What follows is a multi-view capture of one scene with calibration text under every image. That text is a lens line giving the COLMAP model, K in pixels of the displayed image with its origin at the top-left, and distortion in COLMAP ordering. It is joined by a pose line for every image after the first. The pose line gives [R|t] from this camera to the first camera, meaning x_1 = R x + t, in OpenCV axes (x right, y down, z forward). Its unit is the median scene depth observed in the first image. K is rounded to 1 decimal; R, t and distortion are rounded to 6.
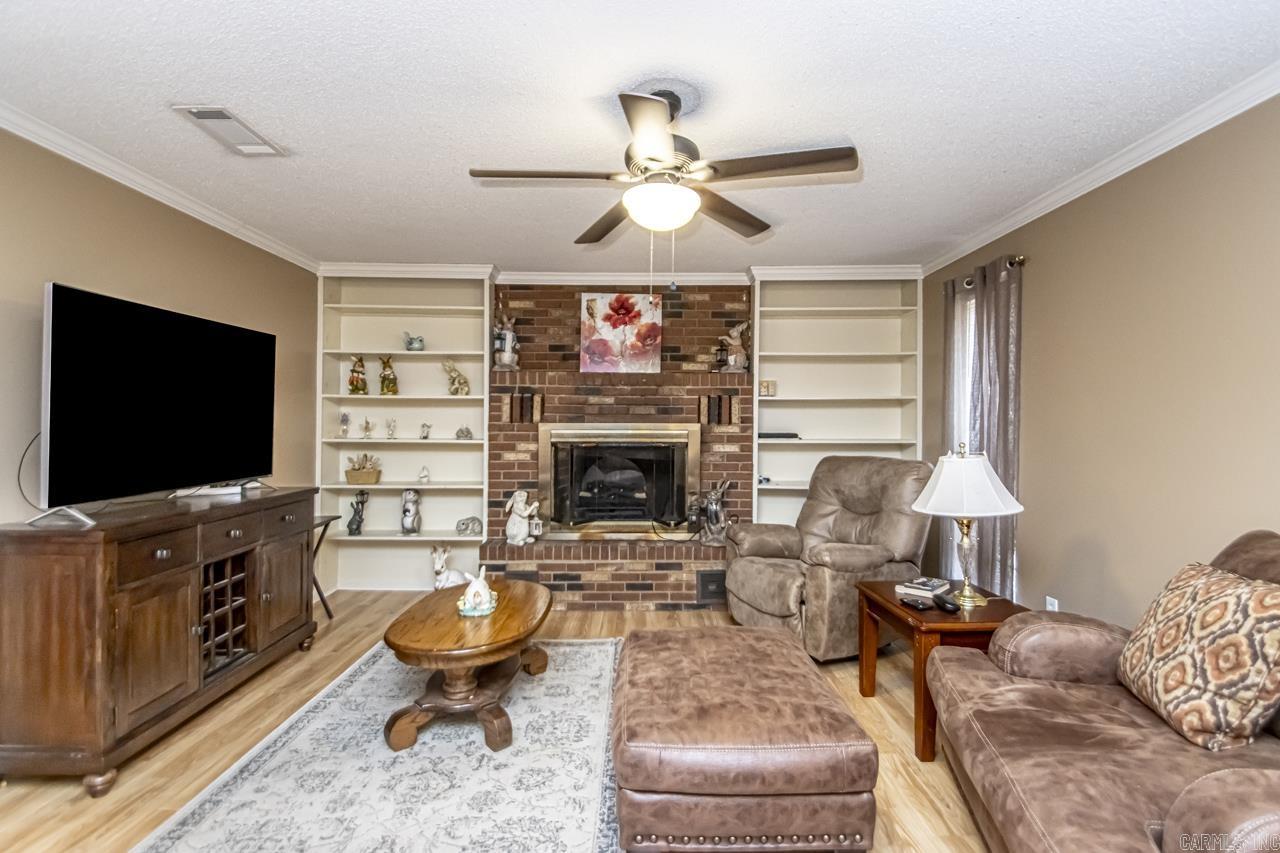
lens RADIAL K [[613.0, 0, 632.6], [0, 613.0, 427.4], [0, 0, 1]] dist [-0.002041, -0.008297]
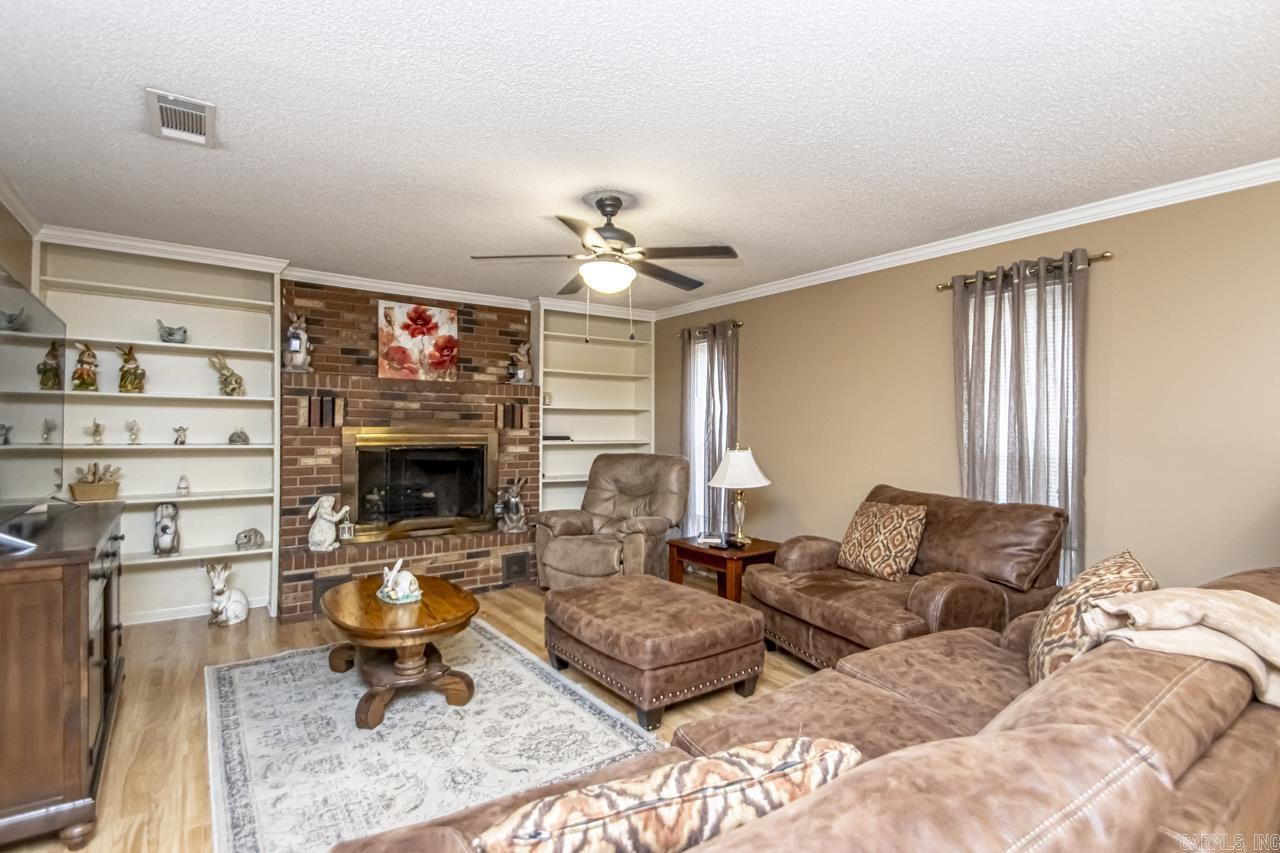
lens RADIAL K [[613.0, 0, 637.0], [0, 613.0, 425.2], [0, 0, 1]] dist [-0.002041, -0.008297]
pose [[0.824065, 0.005923, 0.566464, -0.323520], [-0.003533, 0.999980, -0.005316, -0.006287], [-0.566484, 0.002379, 0.824069, -0.091898]]
